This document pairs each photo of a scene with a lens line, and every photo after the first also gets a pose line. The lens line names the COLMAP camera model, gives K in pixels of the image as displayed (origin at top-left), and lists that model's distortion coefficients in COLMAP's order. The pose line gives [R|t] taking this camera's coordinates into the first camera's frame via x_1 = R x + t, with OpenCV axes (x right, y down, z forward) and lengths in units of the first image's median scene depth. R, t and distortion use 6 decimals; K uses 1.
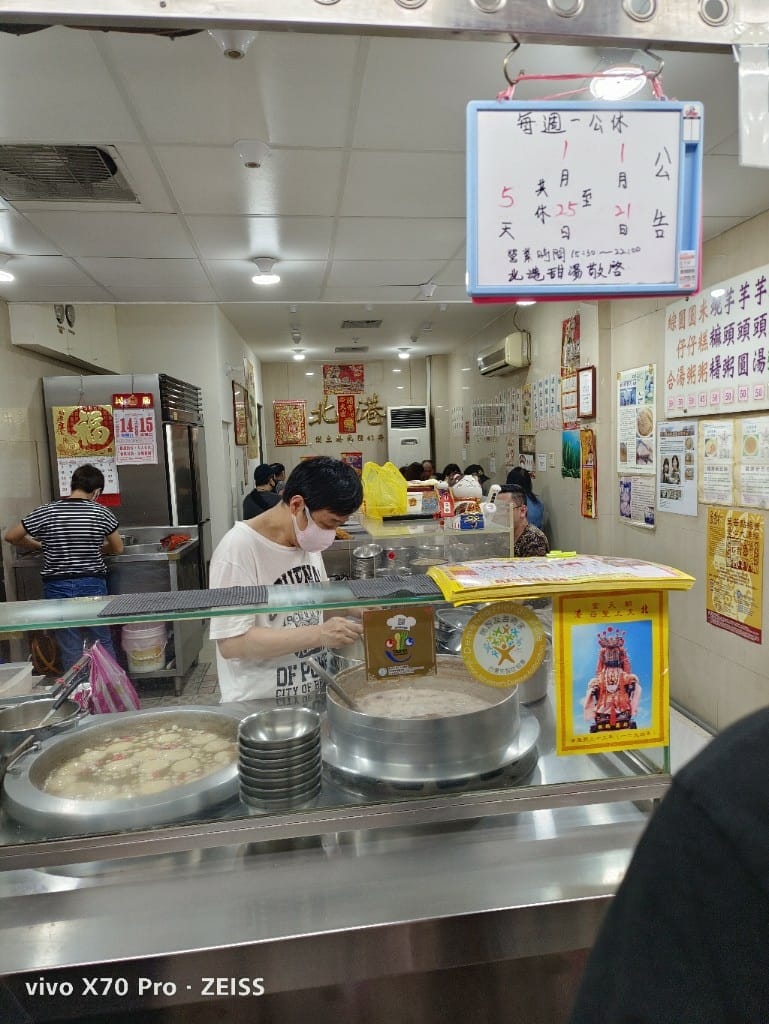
lens RADIAL K [[690.9, 0, 384.0], [0, 690.9, 516.7], [0, 0, 1]] dist [0.012094, 0.003095]
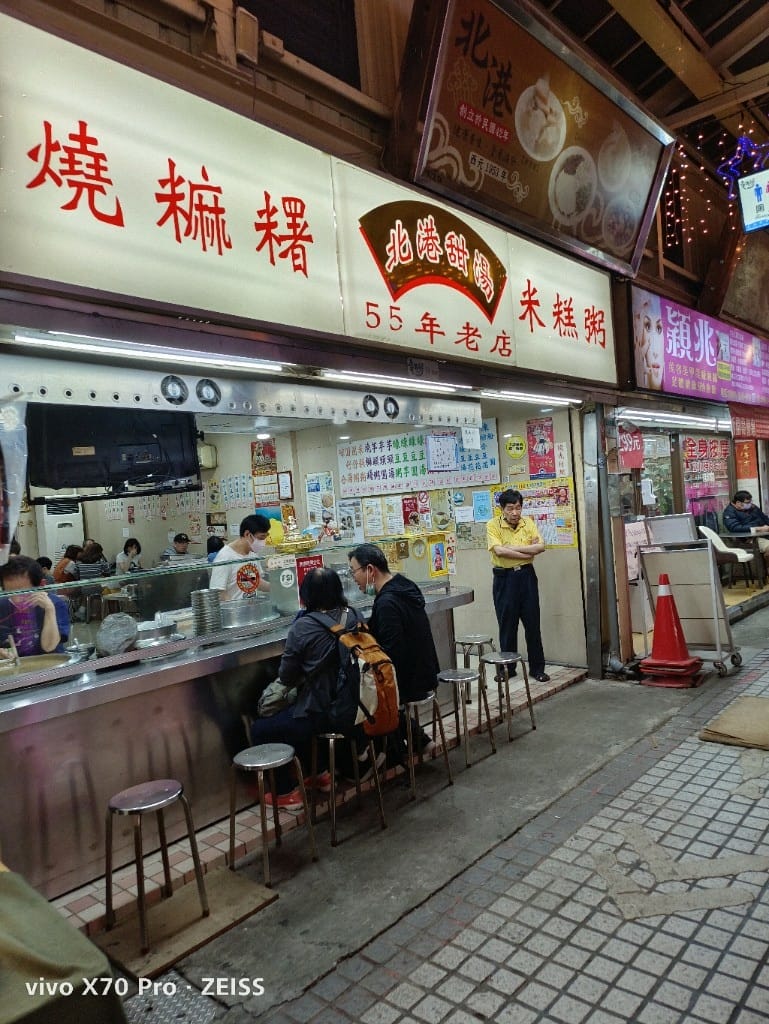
lens RADIAL K [[690.9, 0, 384.2], [0, 690.9, 512.4], [0, 0, 1]] dist [0.012094, 0.003095]
pose [[0.765430, -0.029793, 0.642830, -0.805212], [0.113871, 0.989435, -0.089732, 0.095727], [-0.633365, 0.141883, 0.760735, -0.618638]]
